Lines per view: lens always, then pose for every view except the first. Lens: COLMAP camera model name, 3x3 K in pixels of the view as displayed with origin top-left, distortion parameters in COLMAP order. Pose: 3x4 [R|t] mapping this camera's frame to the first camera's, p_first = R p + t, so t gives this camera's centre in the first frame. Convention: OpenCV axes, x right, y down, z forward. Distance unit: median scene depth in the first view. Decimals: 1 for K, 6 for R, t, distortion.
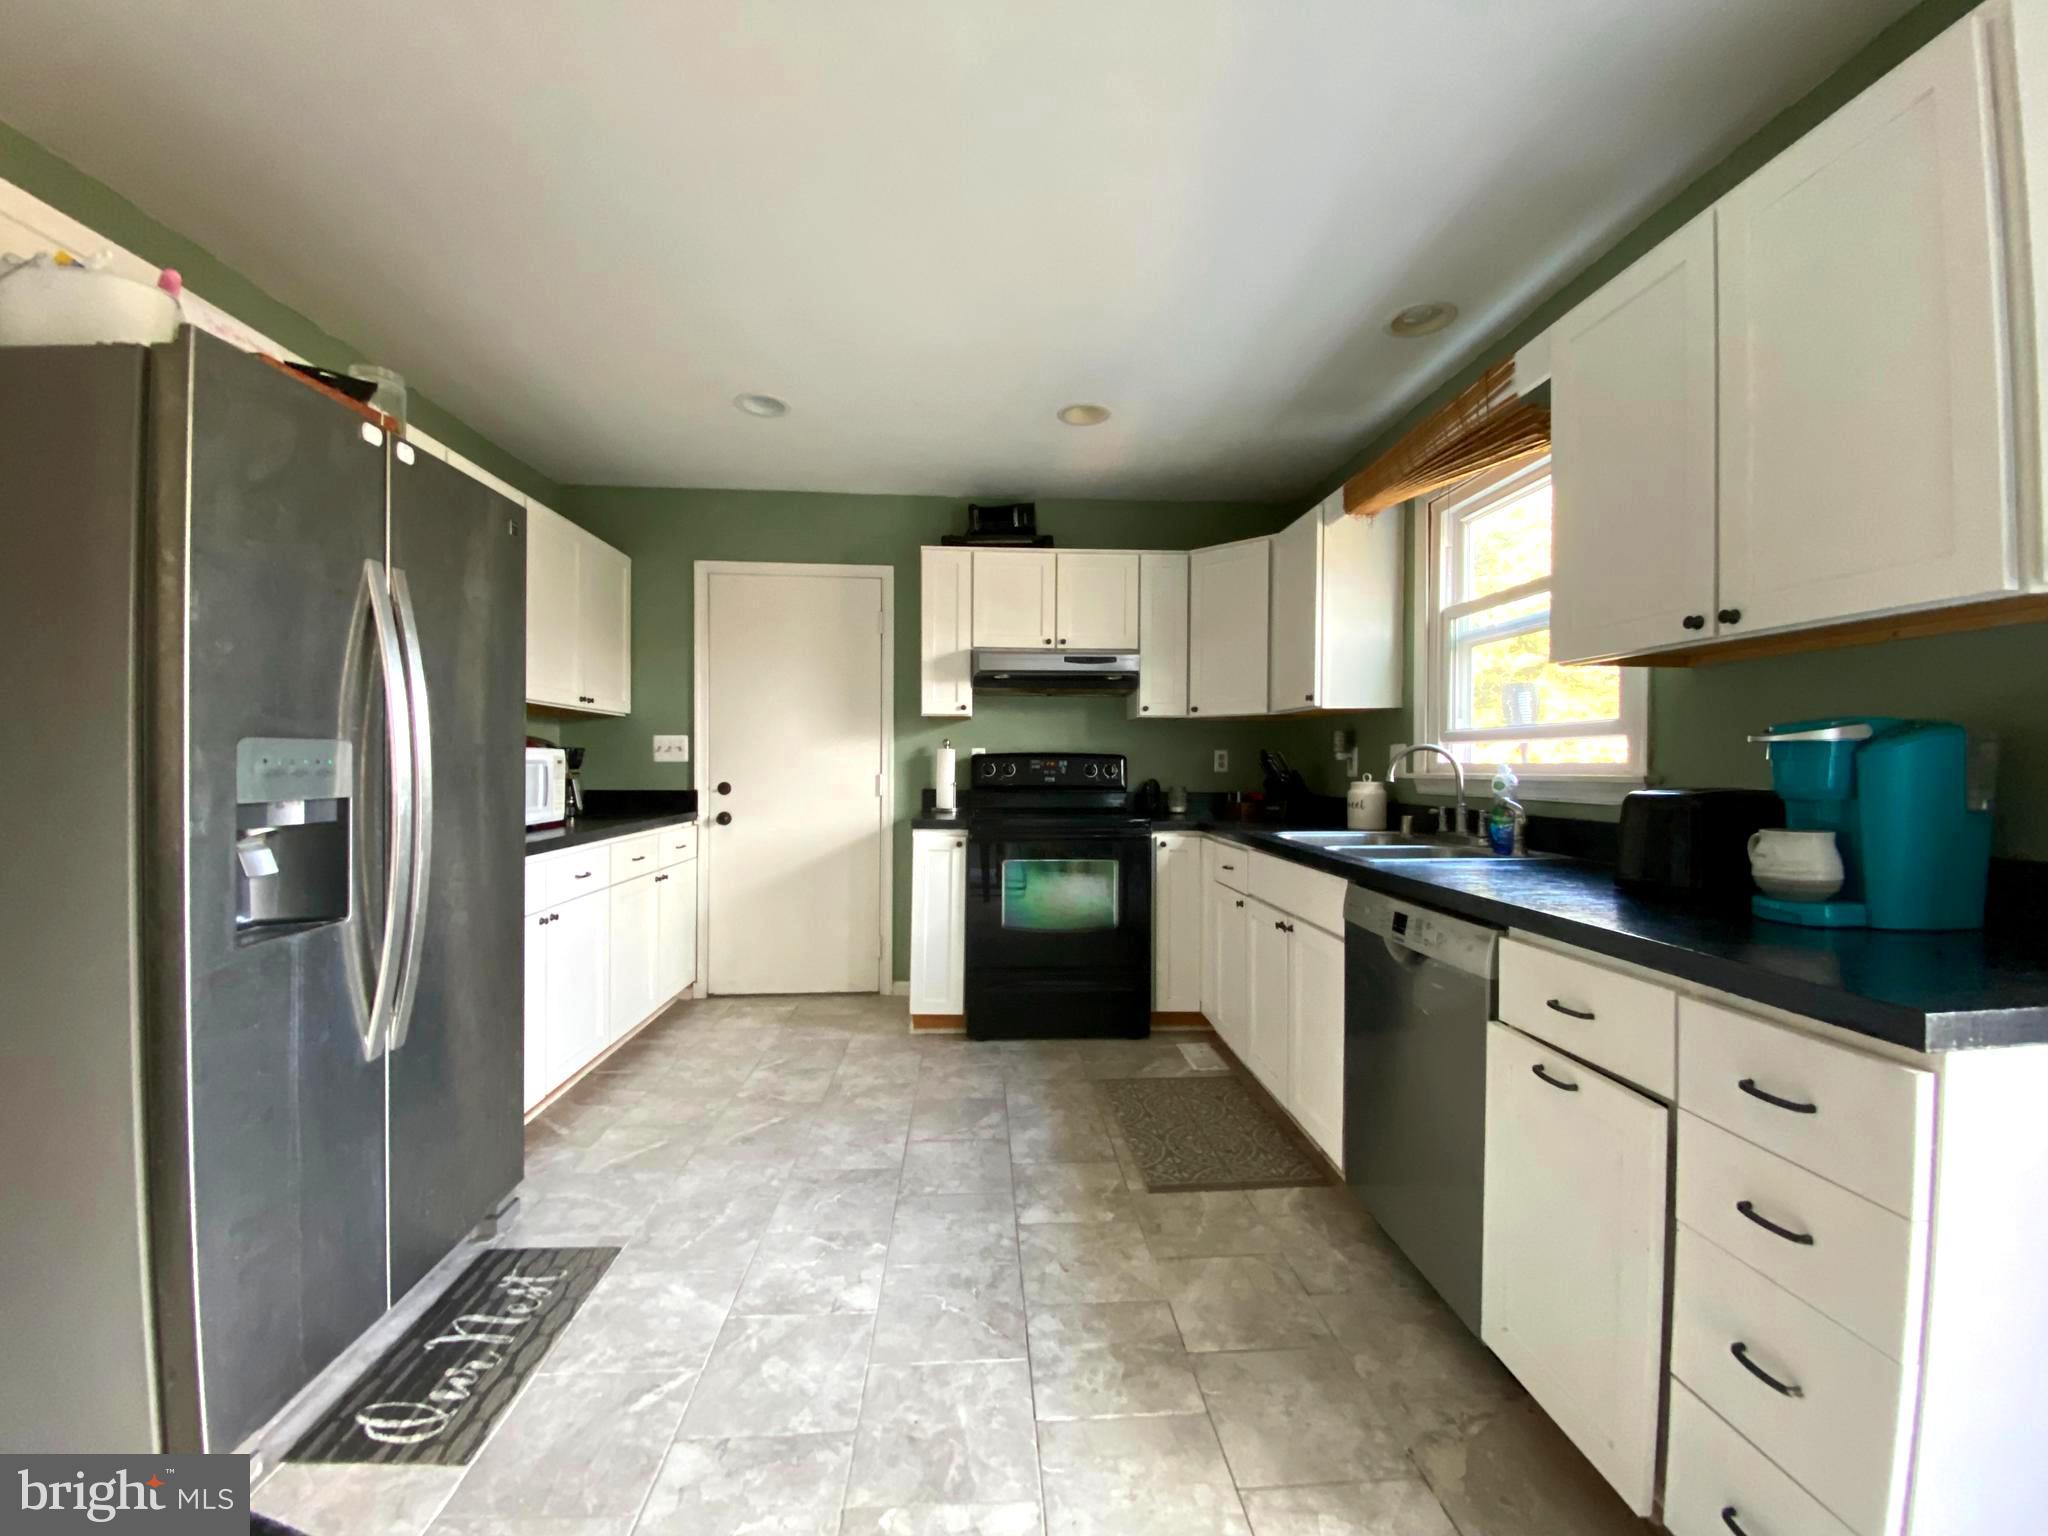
lens RADIAL K [[828.2, 0, 1025.5], [0, 828.2, 768.7], [0, 0, 1]] dist [0.002751, -0.007921]
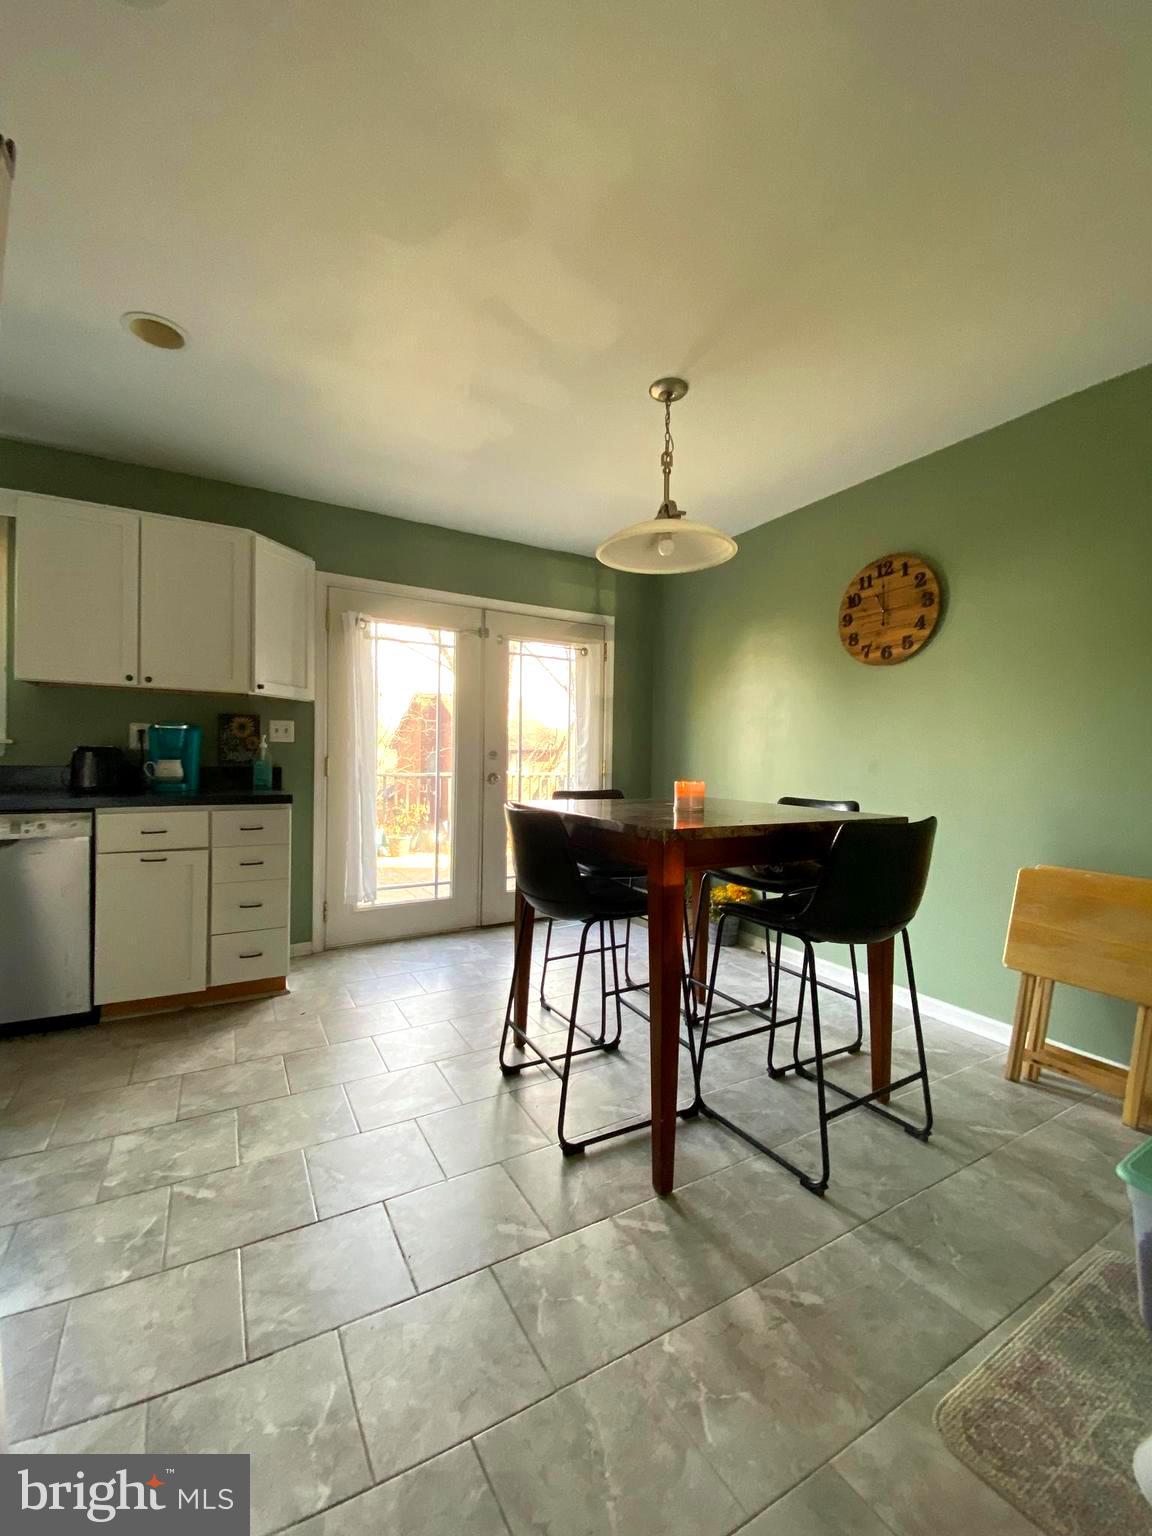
lens RADIAL K [[621.2, 0, 577.1], [0, 621.2, 772.6], [0, 0, 1]] dist [0.002751, -0.007921]
pose [[-0.438481, -0.036449, 0.898001, -1.067996], [-0.012404, 0.999328, 0.034505, 0.018583], [-0.898655, 0.003991, -0.438638, 0.449120]]
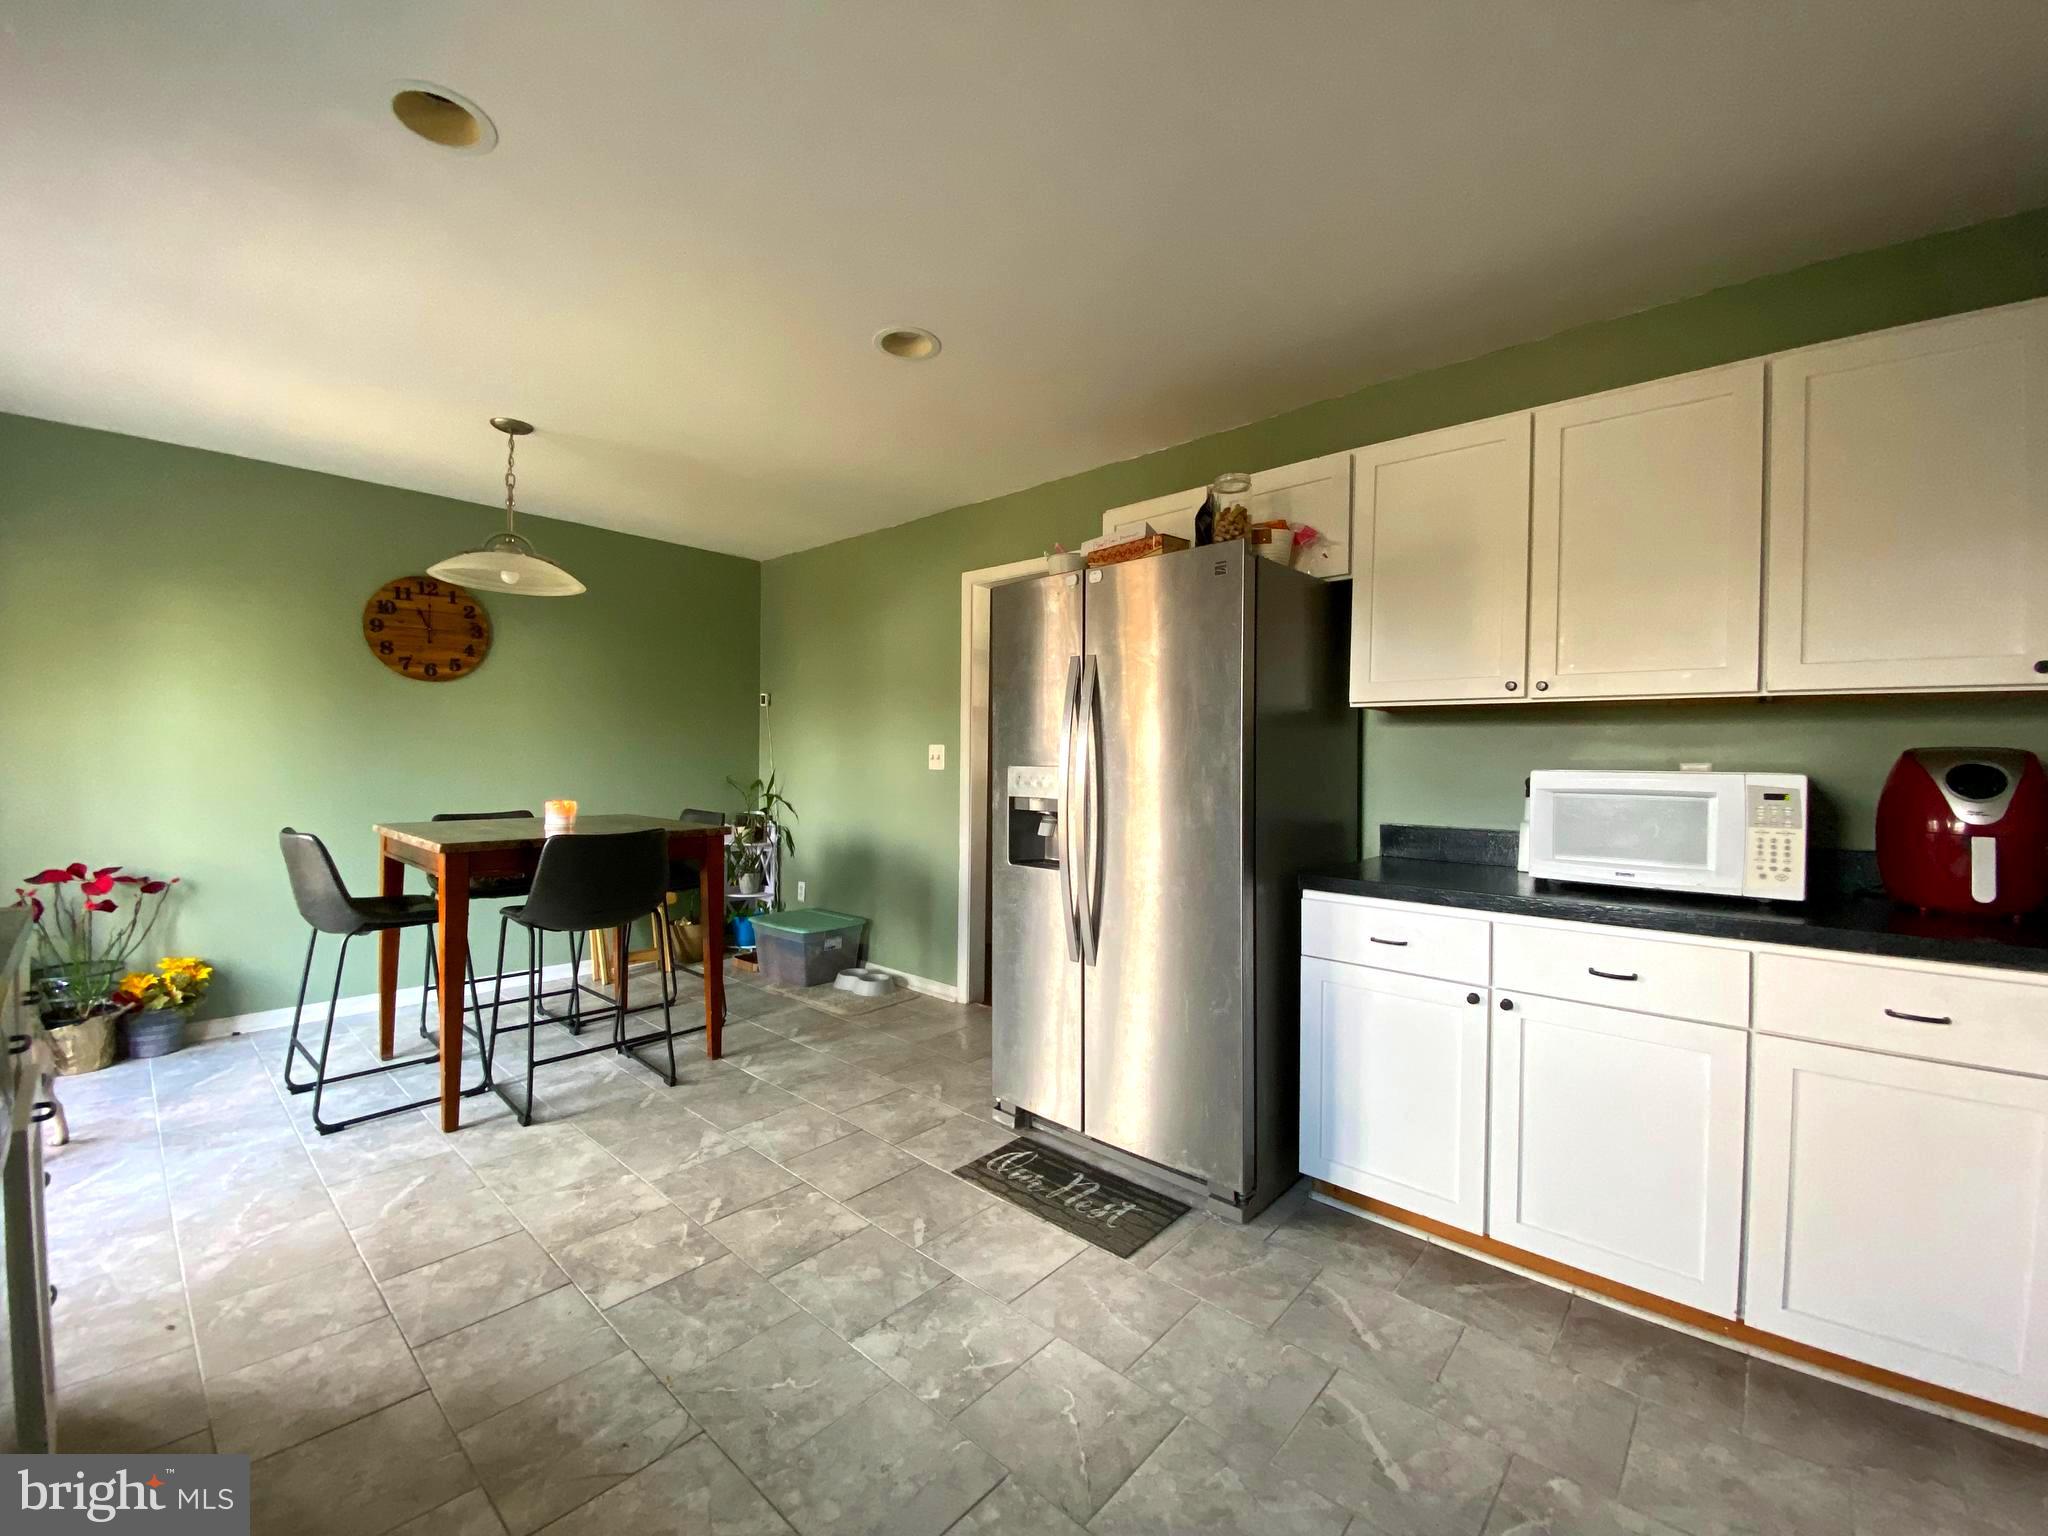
lens RADIAL K [[828.2, 0, 1025.5], [0, 828.2, 765.3], [0, 0, 1]] dist [0.002751, -0.007921]
pose [[-0.712613, -0.008788, -0.701503, 0.324194], [-0.021446, 0.999727, 0.009262, -0.037837], [0.701230, 0.021645, -0.712607, 1.629151]]
